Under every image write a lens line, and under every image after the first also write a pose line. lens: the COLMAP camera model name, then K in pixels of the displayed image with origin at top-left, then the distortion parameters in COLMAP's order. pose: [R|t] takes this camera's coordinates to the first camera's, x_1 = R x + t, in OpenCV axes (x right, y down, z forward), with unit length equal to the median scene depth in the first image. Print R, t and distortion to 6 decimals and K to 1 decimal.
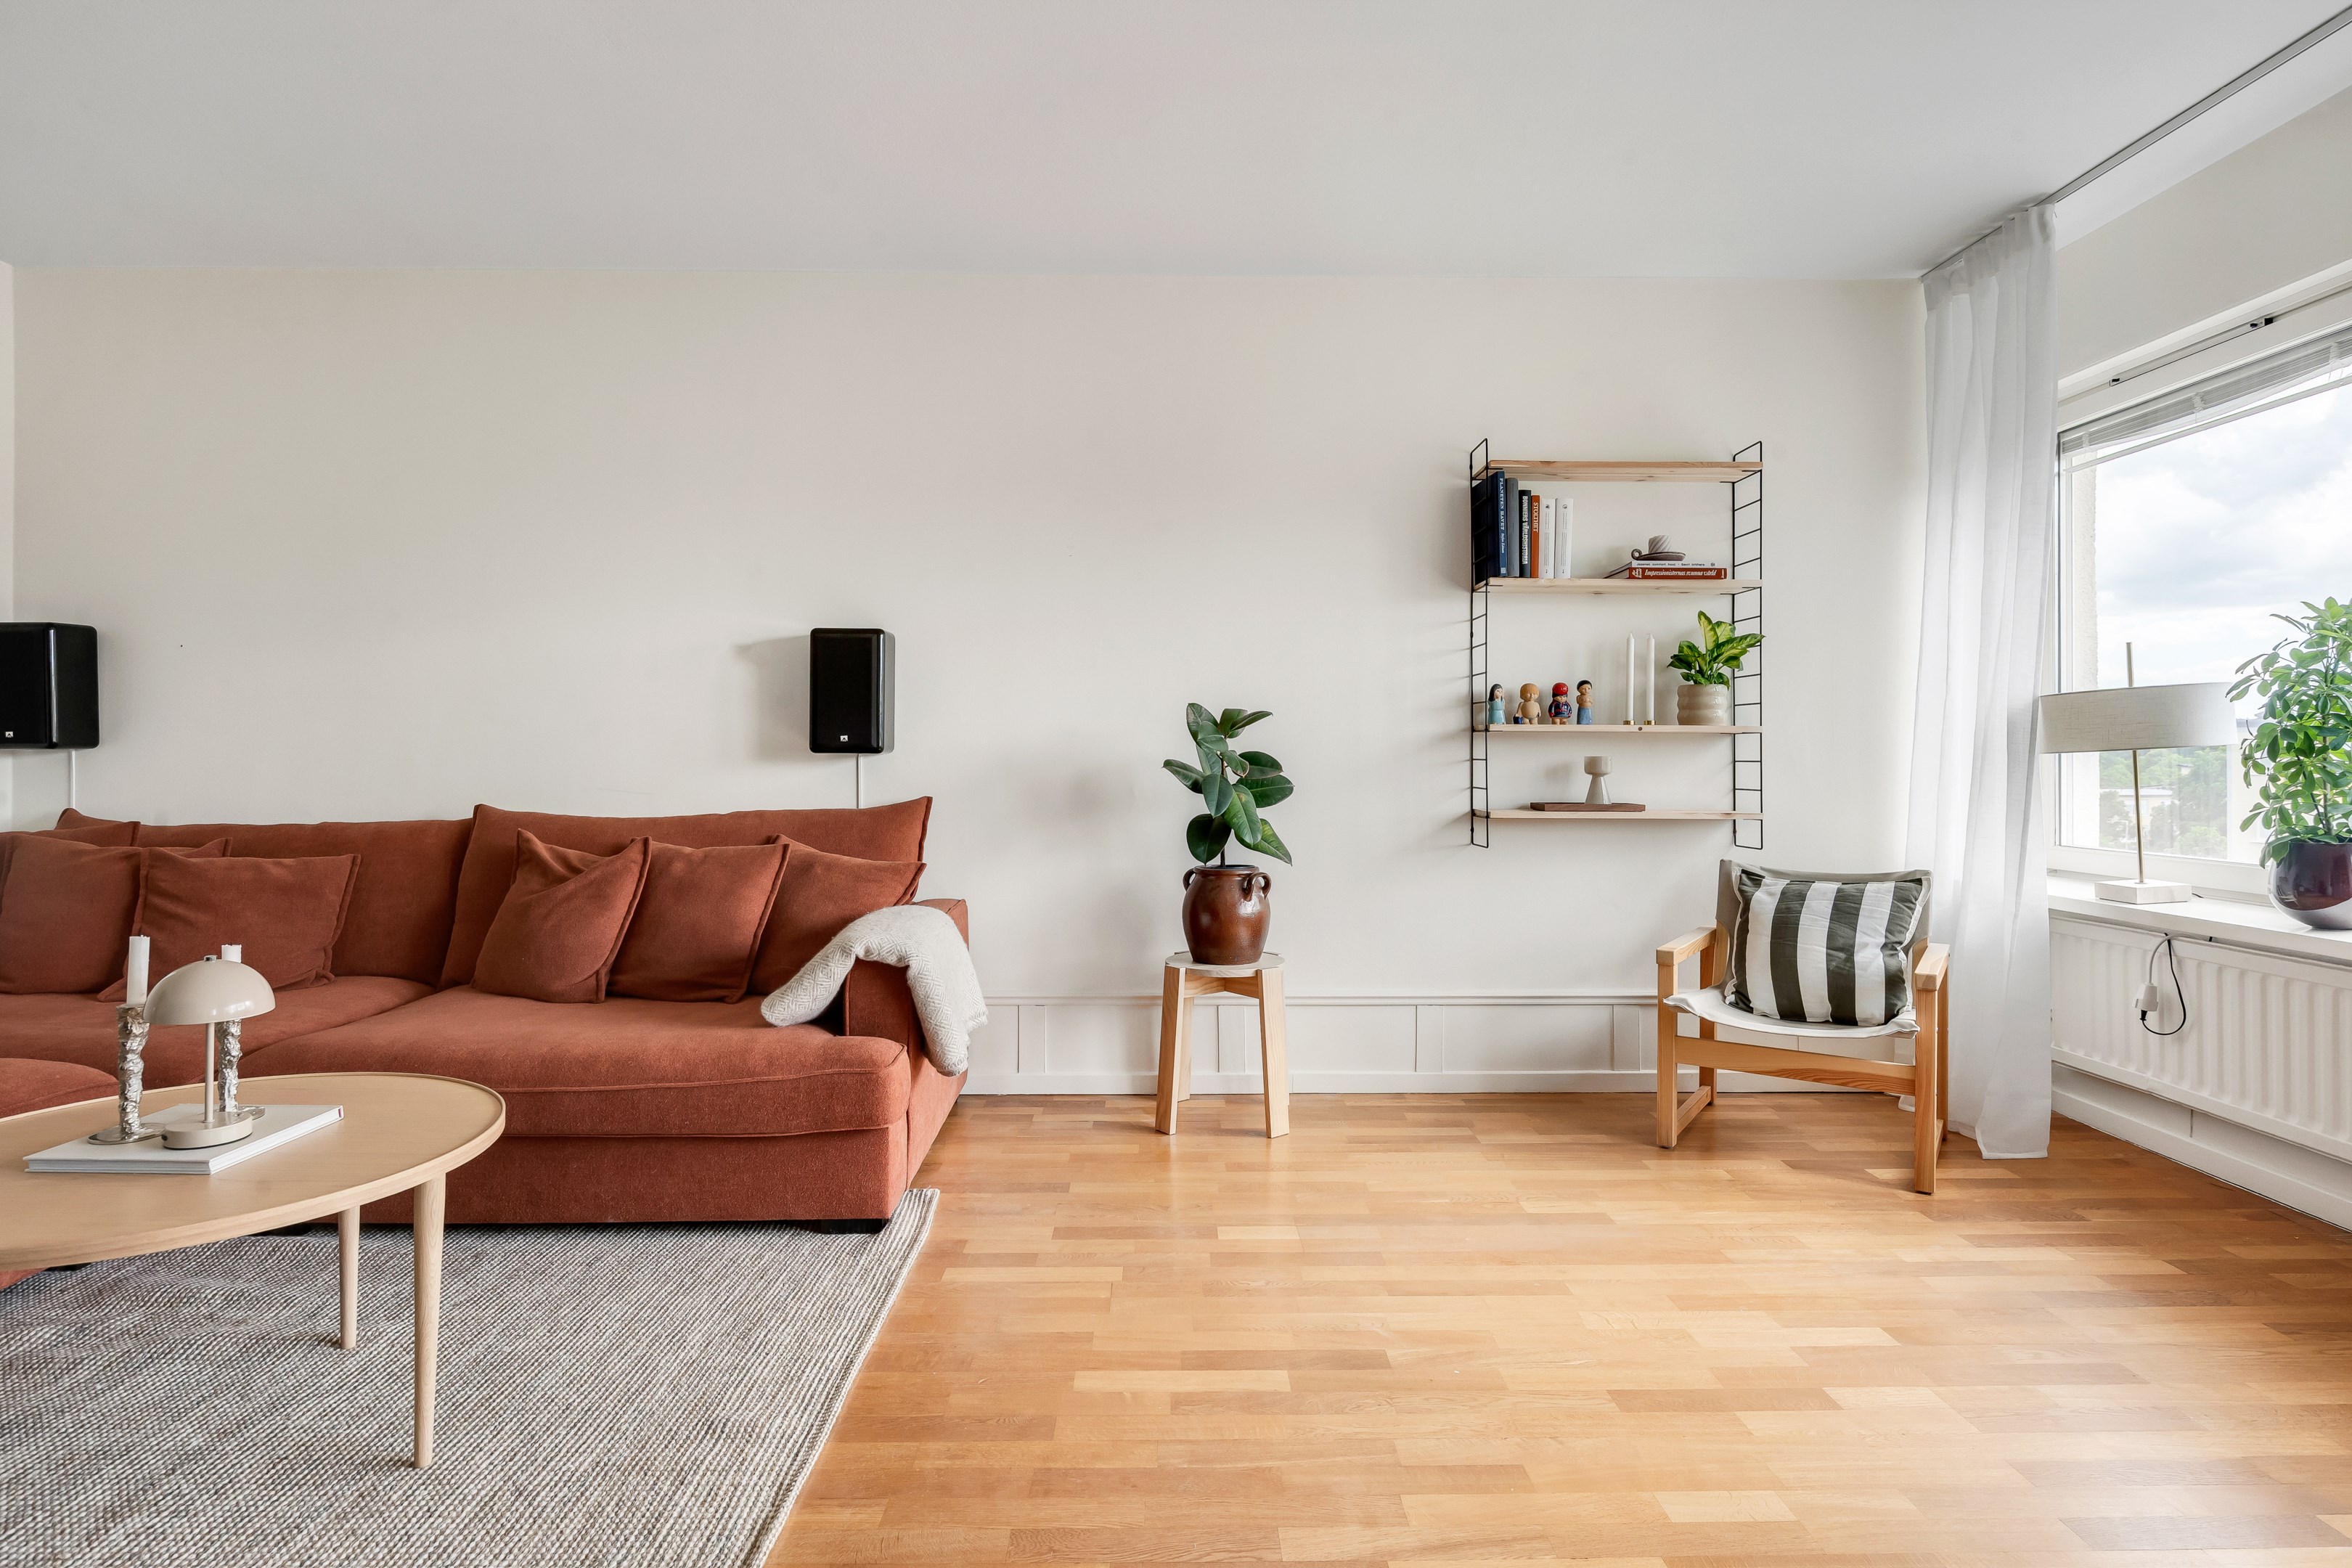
lens RADIAL K [[1337.4, 0, 1183.9], [0, 1337.4, 735.0], [0, 0, 1]] dist [0.001723, -0.001562]
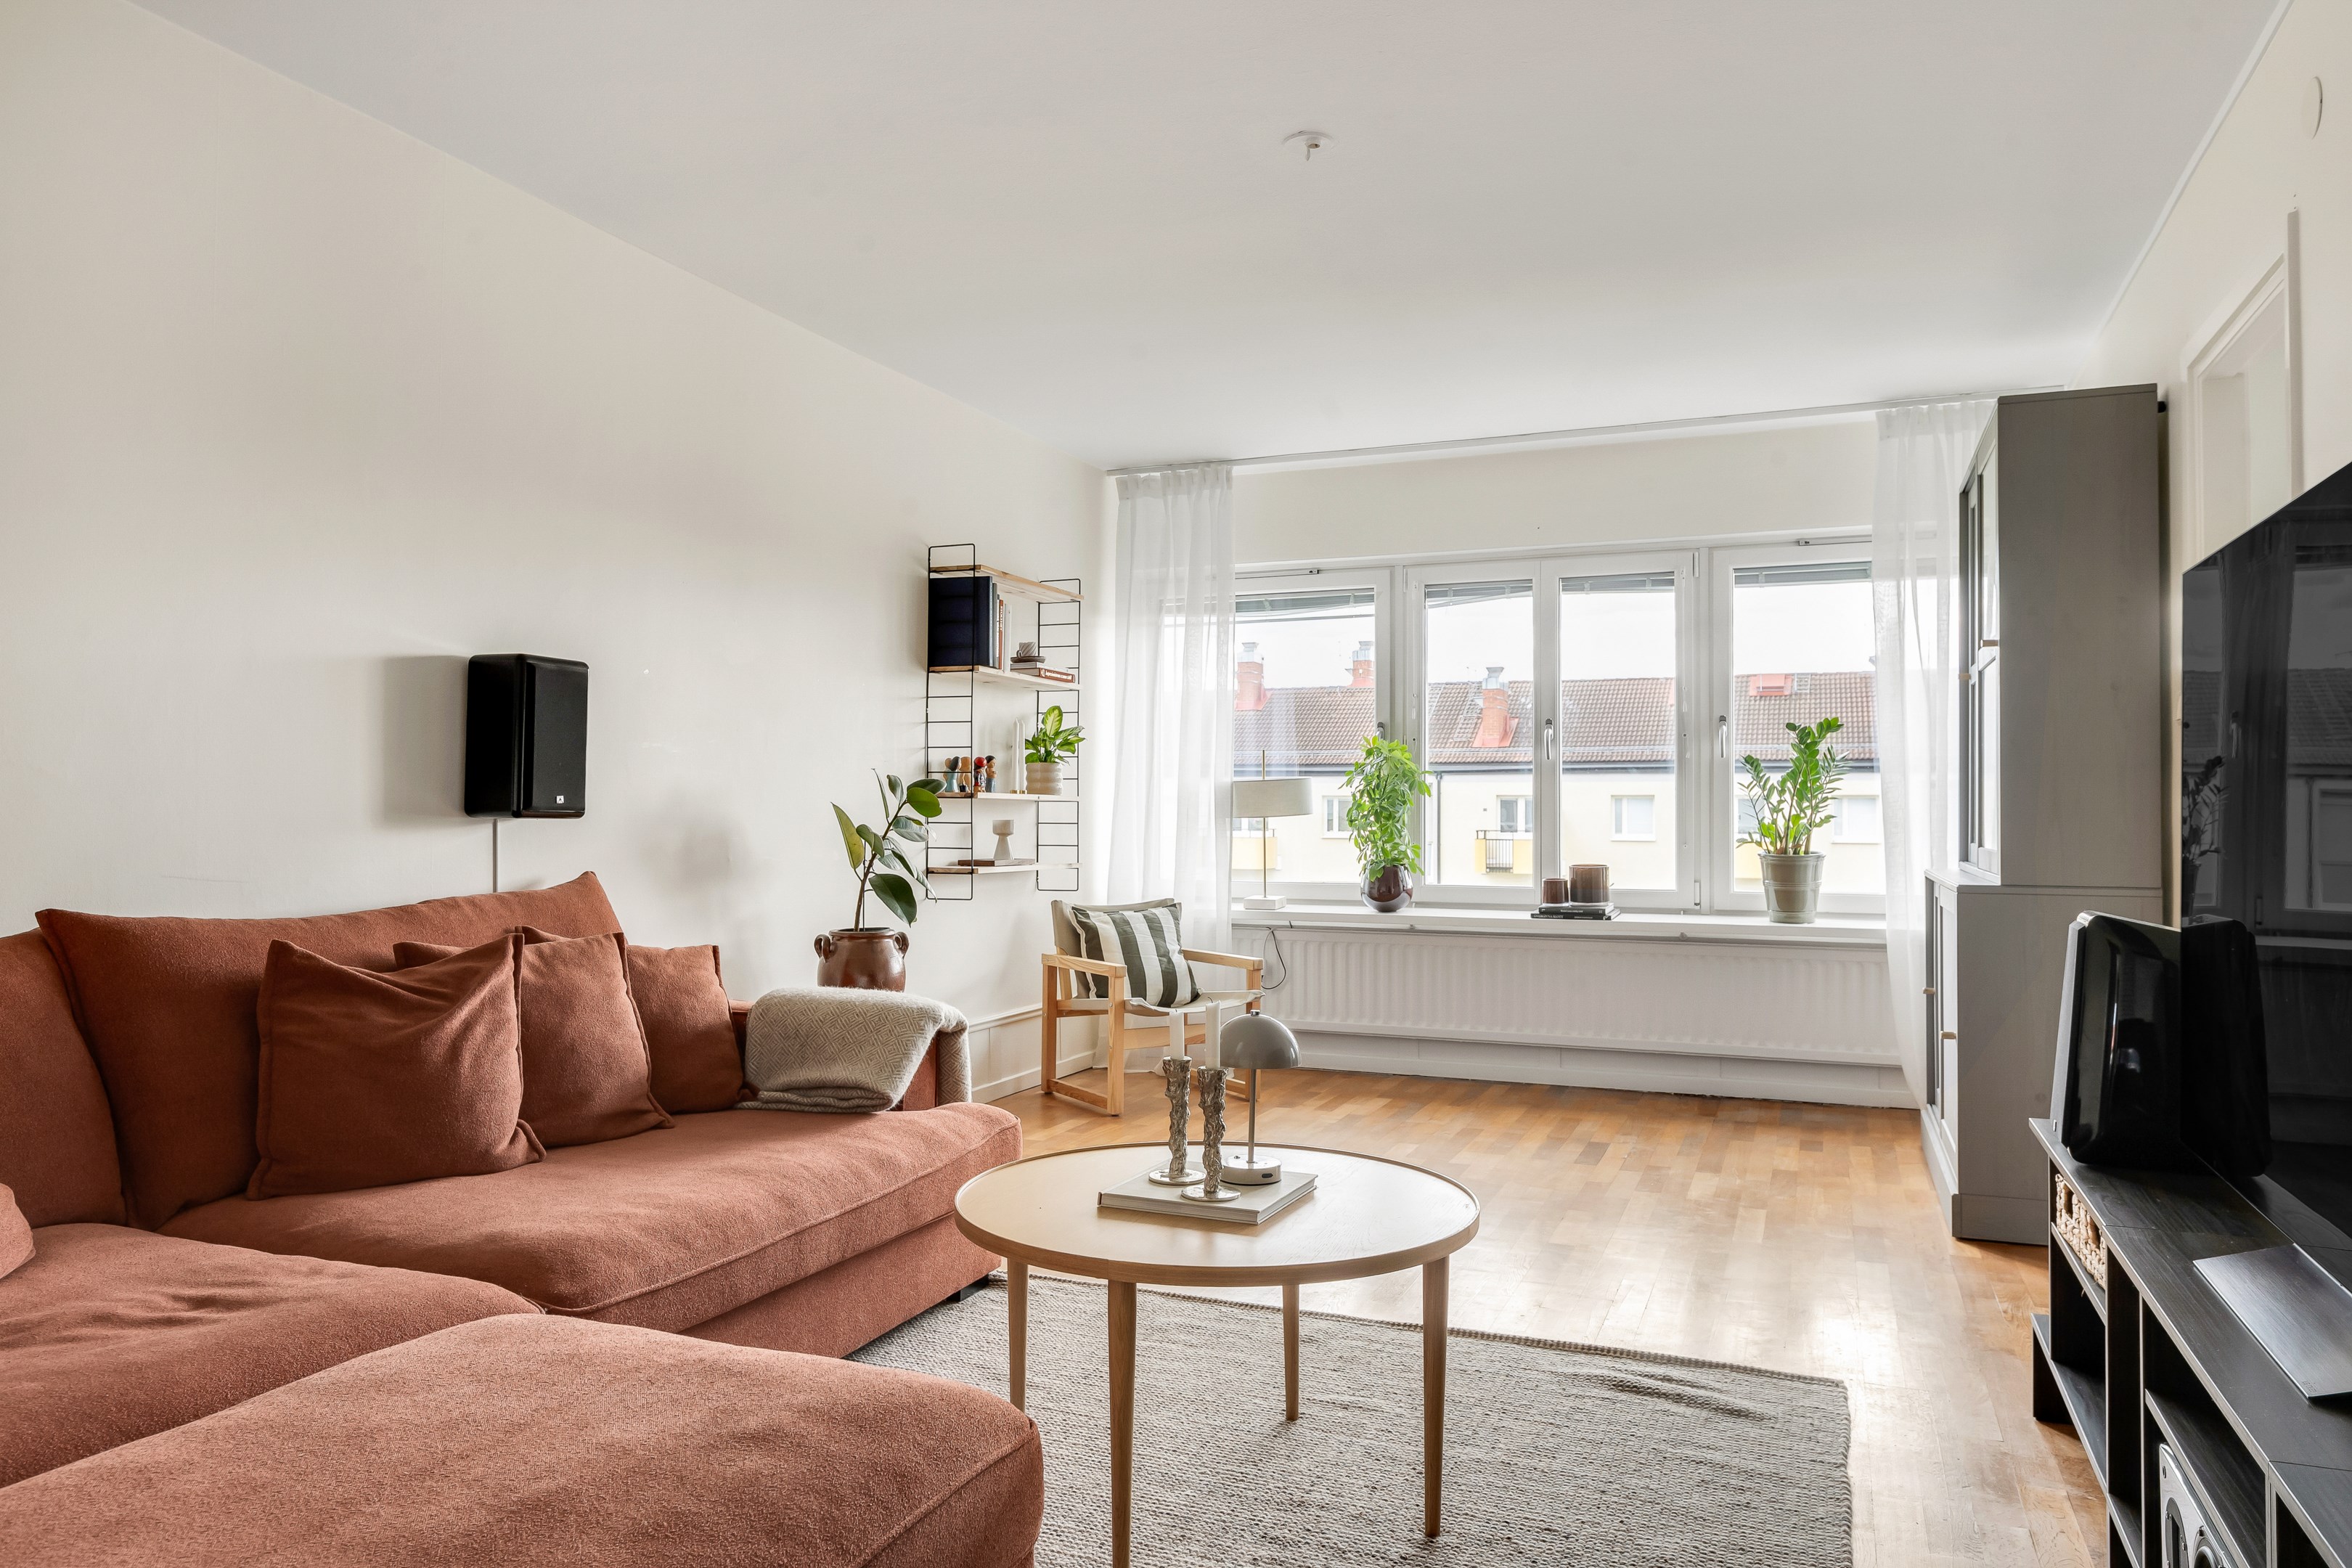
lens RADIAL K [[1556.6, 0, 1176.0], [0, 1556.6, 784.0], [0, 0, 1]] dist [-0.014973, -0.002239]
pose [[0.405712, 0.018376, 0.913816, -0.930257], [-0.017996, 0.999765, -0.012115, -0.001963], [-0.913824, -0.011530, 0.405947, 0.300043]]
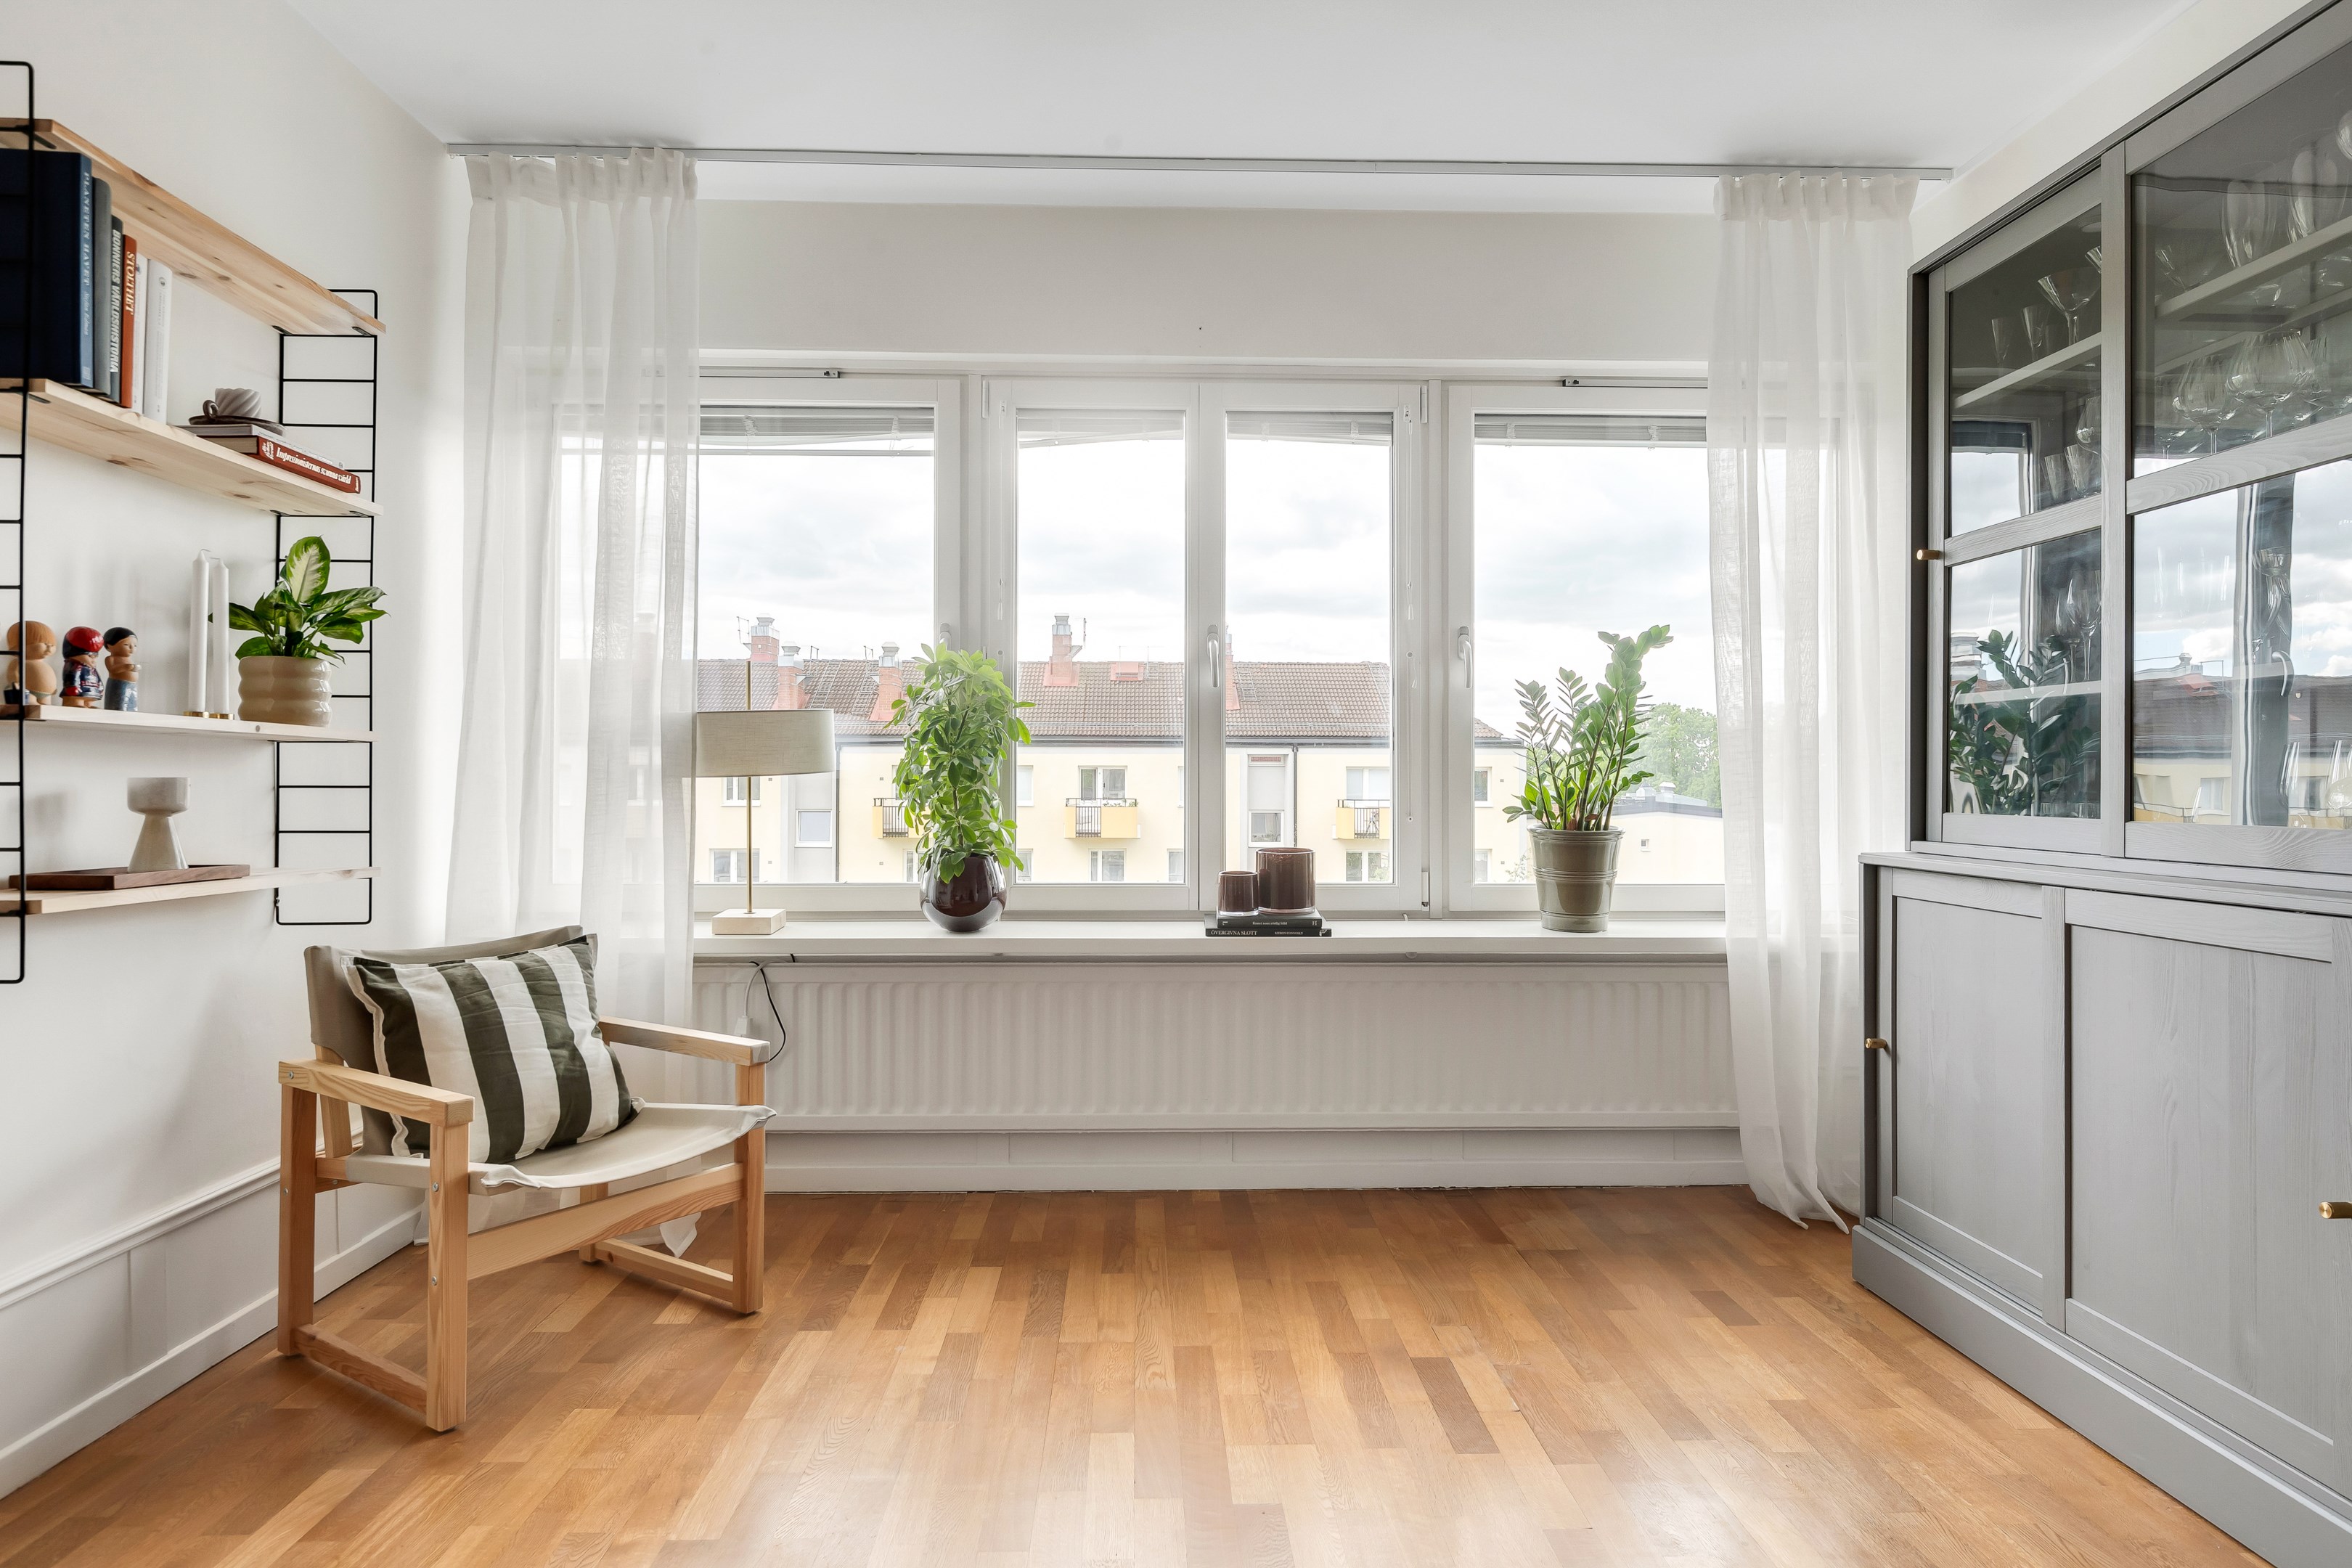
lens RADIAL K [[1349.2, 0, 1180.0], [0, 1349.2, 774.7], [0, 0, 1]] dist [-0.000480, -0.001907]
pose [[-0.010202, 0.007270, 0.999922, -0.228080], [-0.018393, 0.999803, -0.007457, 0.011775], [-0.999779, -0.018467, -0.010066, 0.623348]]
